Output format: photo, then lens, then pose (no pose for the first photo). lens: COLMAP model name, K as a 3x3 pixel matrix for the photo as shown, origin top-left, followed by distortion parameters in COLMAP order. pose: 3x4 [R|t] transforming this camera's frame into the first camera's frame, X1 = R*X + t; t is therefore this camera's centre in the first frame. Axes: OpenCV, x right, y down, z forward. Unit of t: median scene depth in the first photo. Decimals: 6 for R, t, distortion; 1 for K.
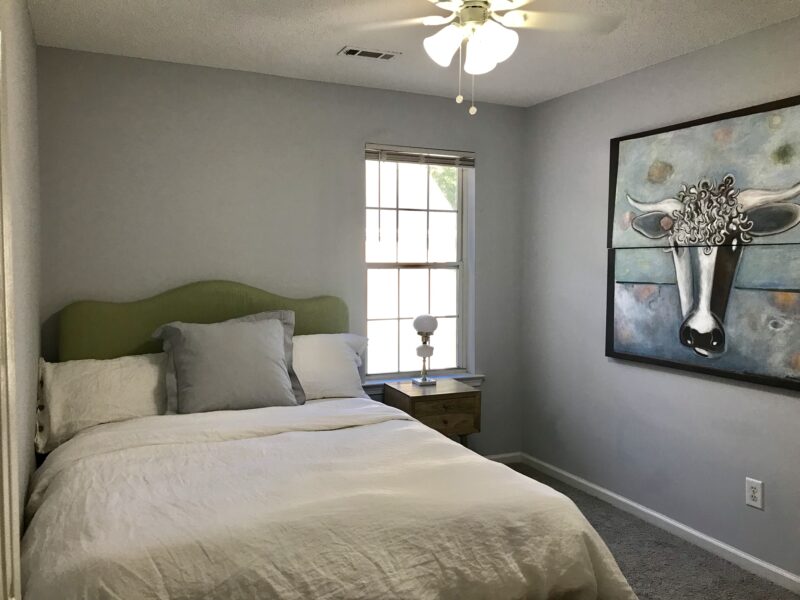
lens RADIAL K [[646.8, 0, 400.0], [0, 646.8, 300.0], [0, 0, 1]] dist [0.008930, 0.001685]
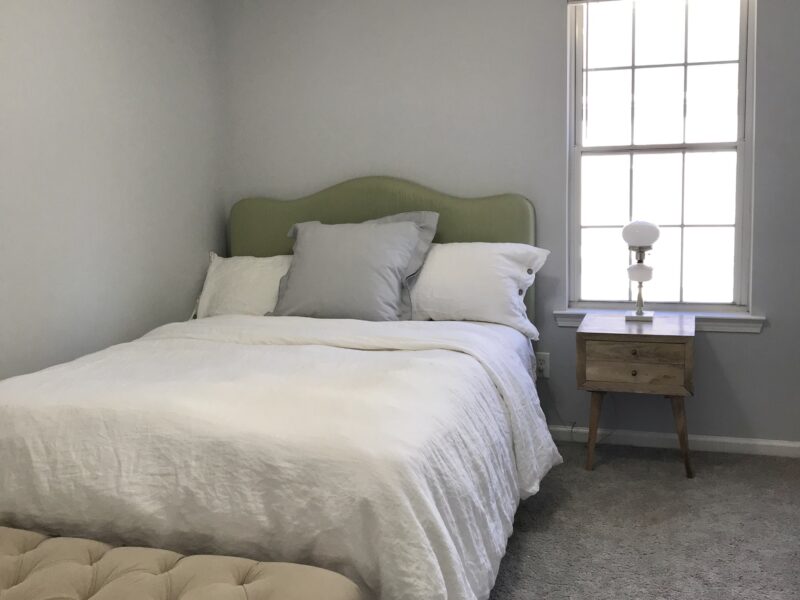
lens RADIAL K [[860.2, 0, 400.0], [0, 860.2, 300.0], [0, 0, 1]] dist [0.078438, -0.011800]
pose [[0.737262, 0.085429, -0.670184, 0.590247], [-0.005726, 0.992728, 0.120246, -0.004001], [0.675583, -0.084815, 0.732389, 0.163691]]
